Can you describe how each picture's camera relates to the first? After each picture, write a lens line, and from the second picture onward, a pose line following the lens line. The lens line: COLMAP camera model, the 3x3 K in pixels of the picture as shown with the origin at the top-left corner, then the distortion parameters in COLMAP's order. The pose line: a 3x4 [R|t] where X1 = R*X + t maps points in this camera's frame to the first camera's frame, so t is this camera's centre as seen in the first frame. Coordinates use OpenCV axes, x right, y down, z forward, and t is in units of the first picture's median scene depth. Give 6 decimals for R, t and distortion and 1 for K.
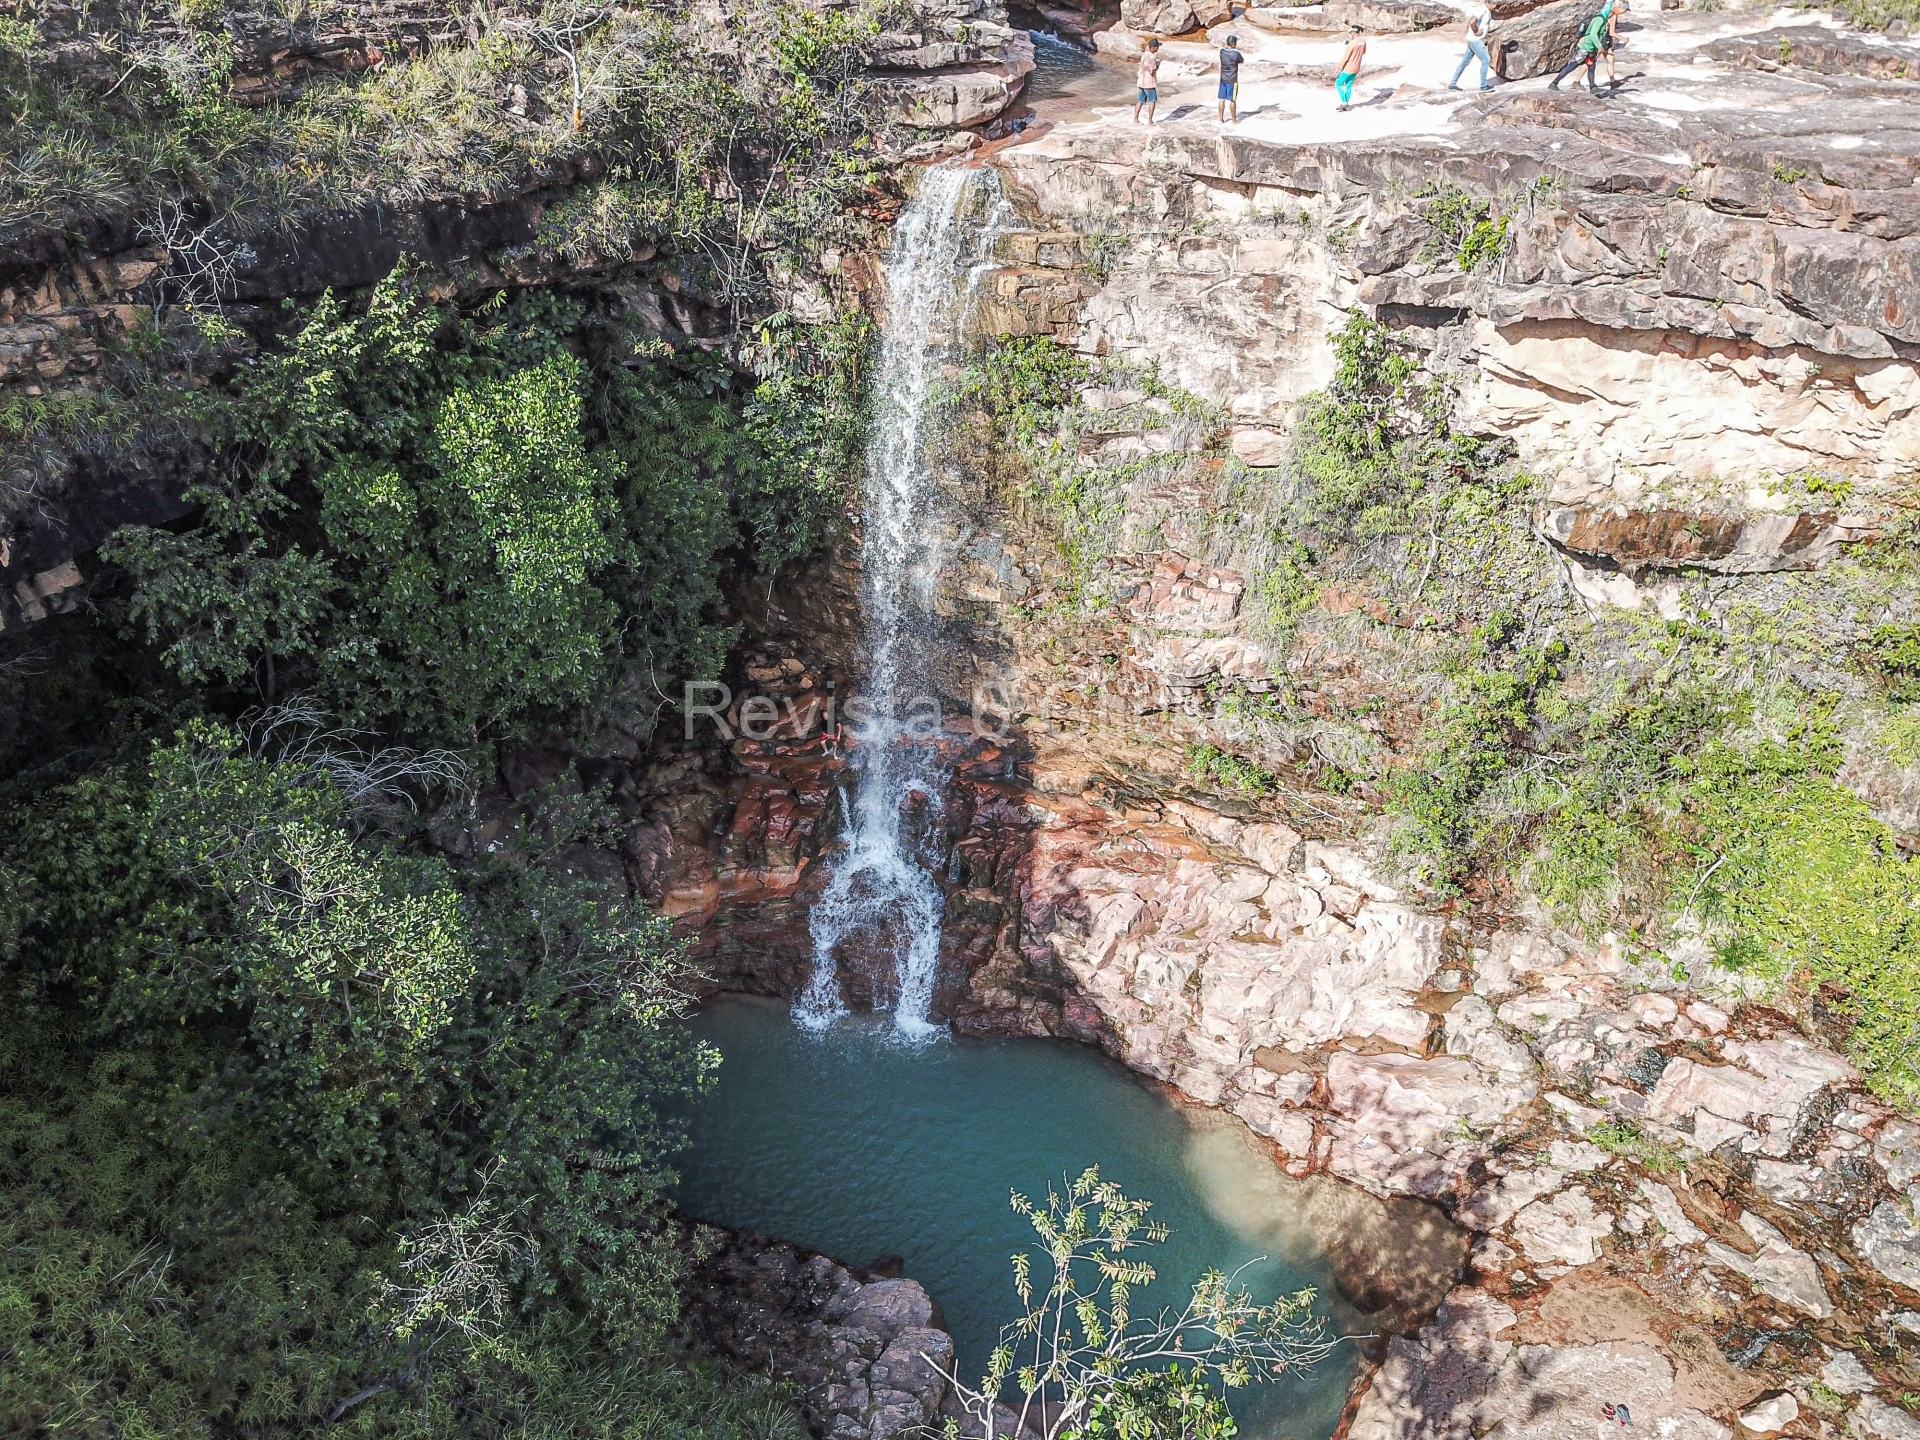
lens RADIAL K [[1468.5, 0, 960.8], [0, 1468.5, 732.3], [0, 0, 1]] dist [0.002298, 0.004556]
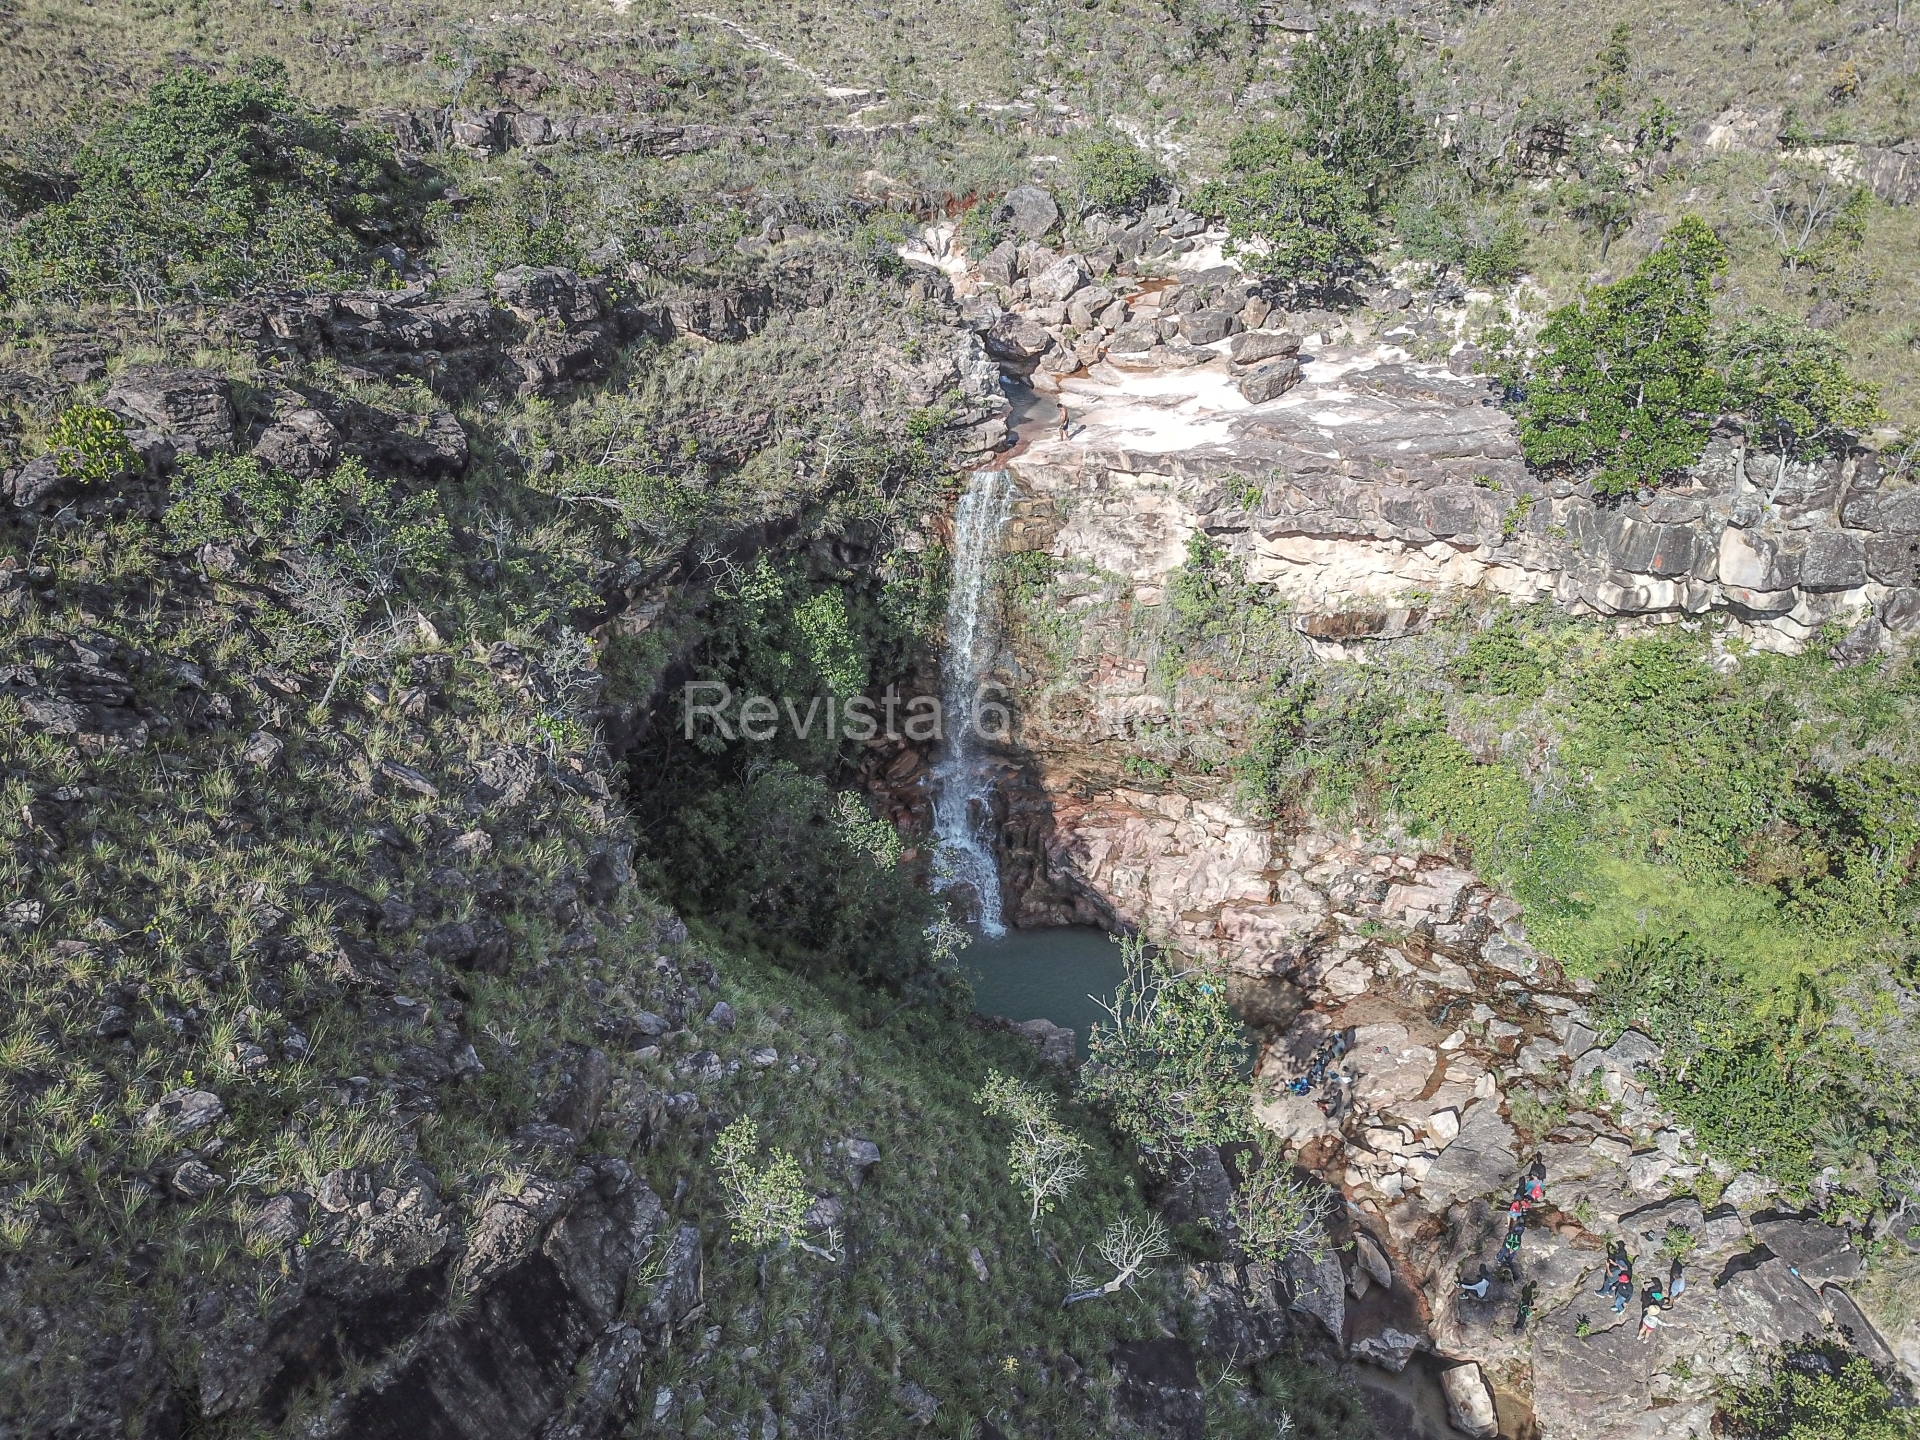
lens RADIAL K [[1459.9, 0, 958.6], [0, 1459.9, 736.6], [0, 0, 1]] dist [0.062055, -0.140848]
pose [[0.985447, -0.099194, 0.138036, -0.346967], [0.108170, 0.992374, -0.059105, 0.080750], [-0.131120, 0.073176, 0.988662, -0.902691]]
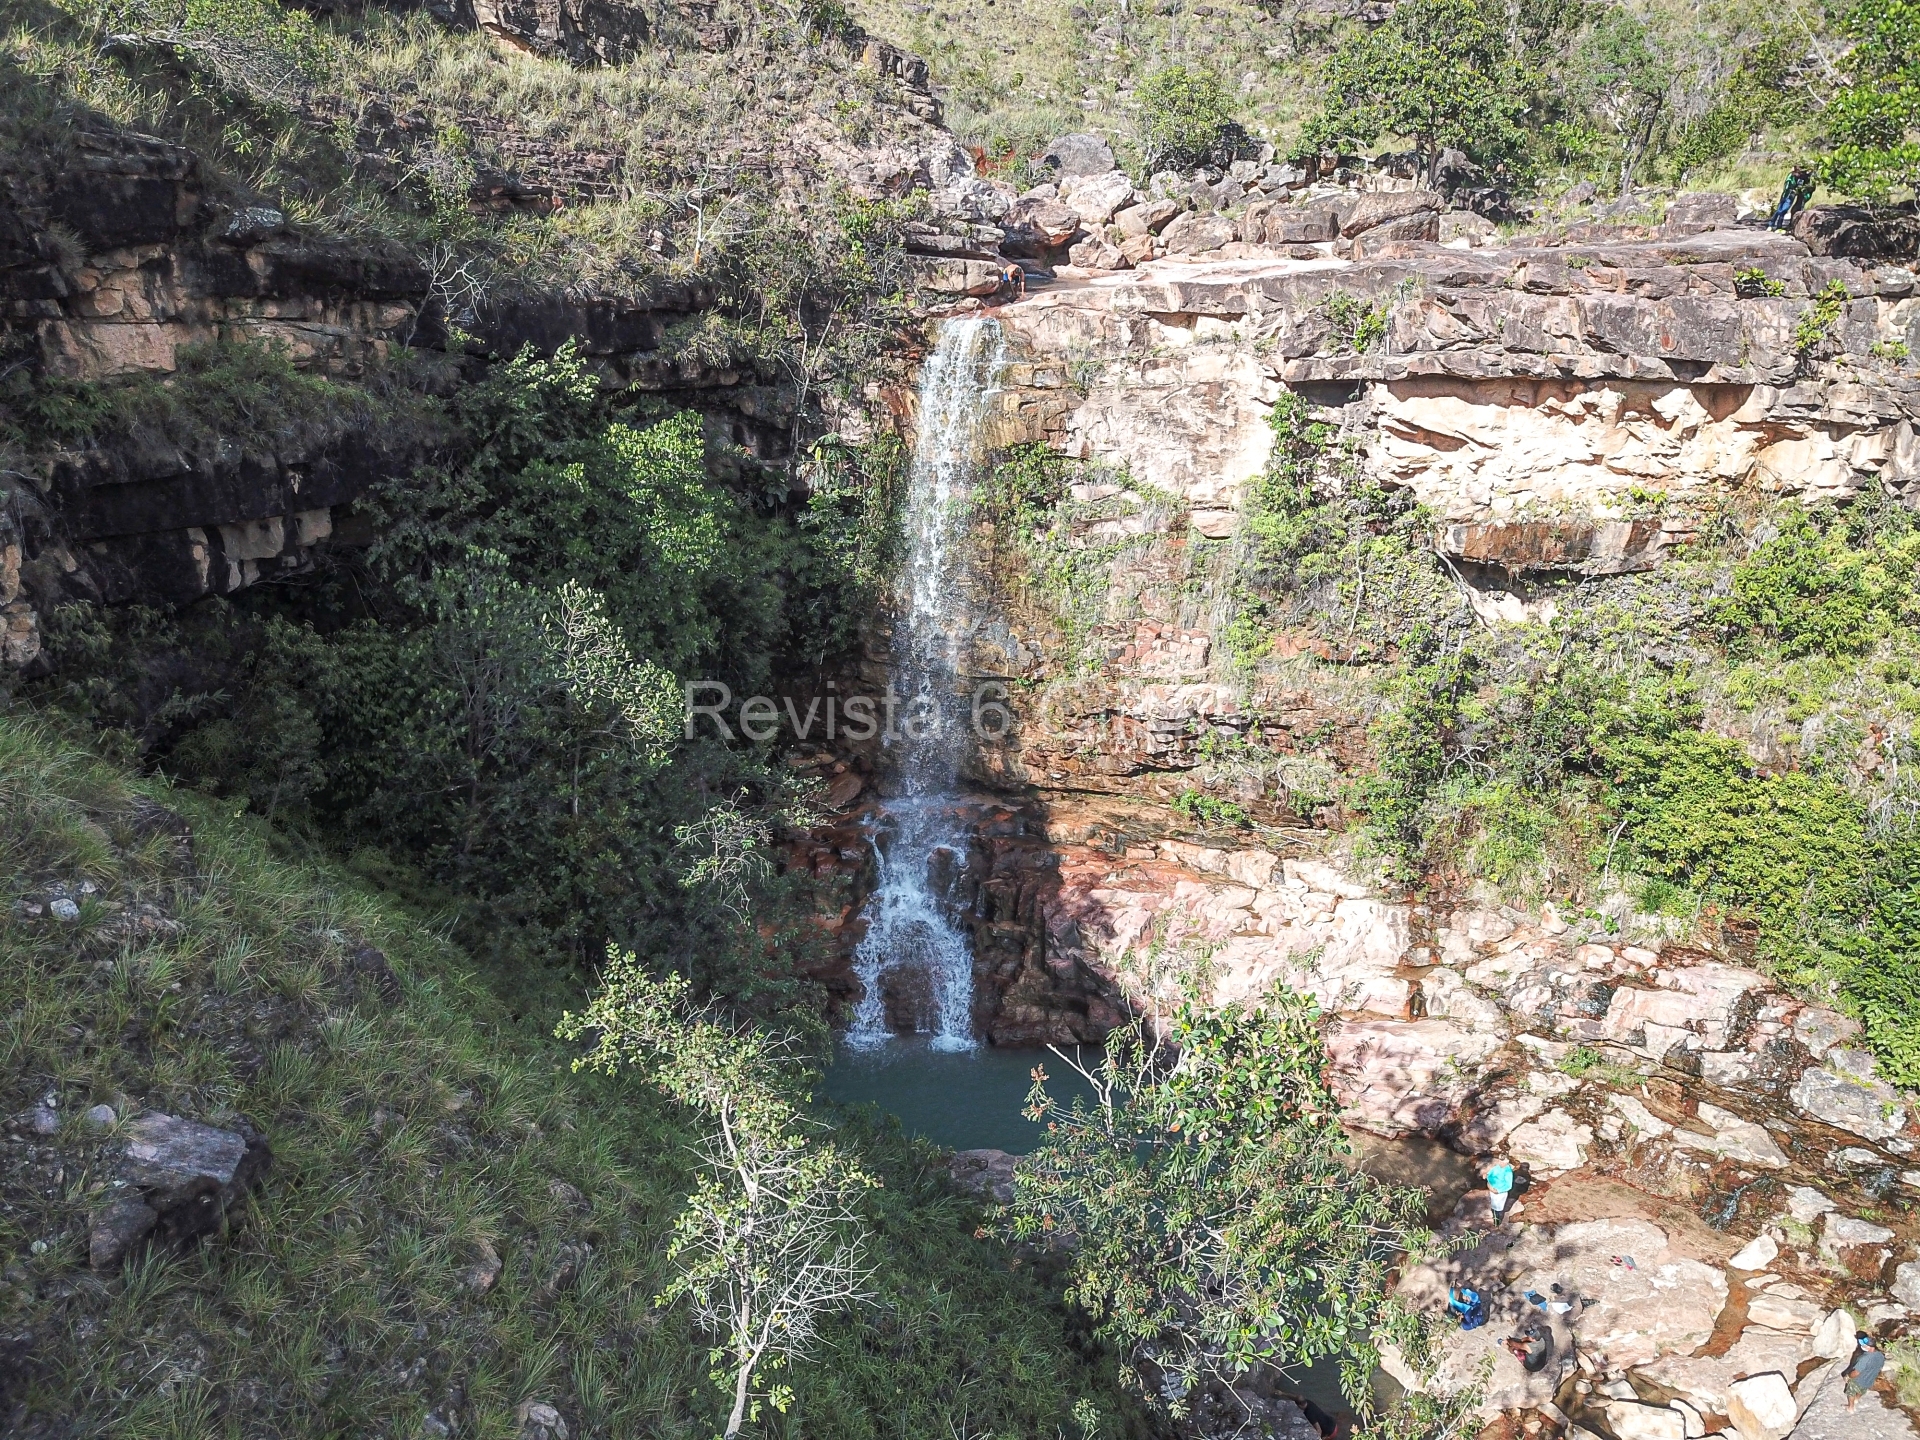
lens RADIAL K [[1467.7, 0, 959.5], [0, 1467.7, 734.5], [0, 0, 1]] dist [0.004864, 0.004820]
pose [[0.996765, -0.034050, 0.072805, -0.118453], [0.053387, 0.957618, -0.283050, 0.341185], [-0.060082, 0.286021, 0.956338, -0.147909]]
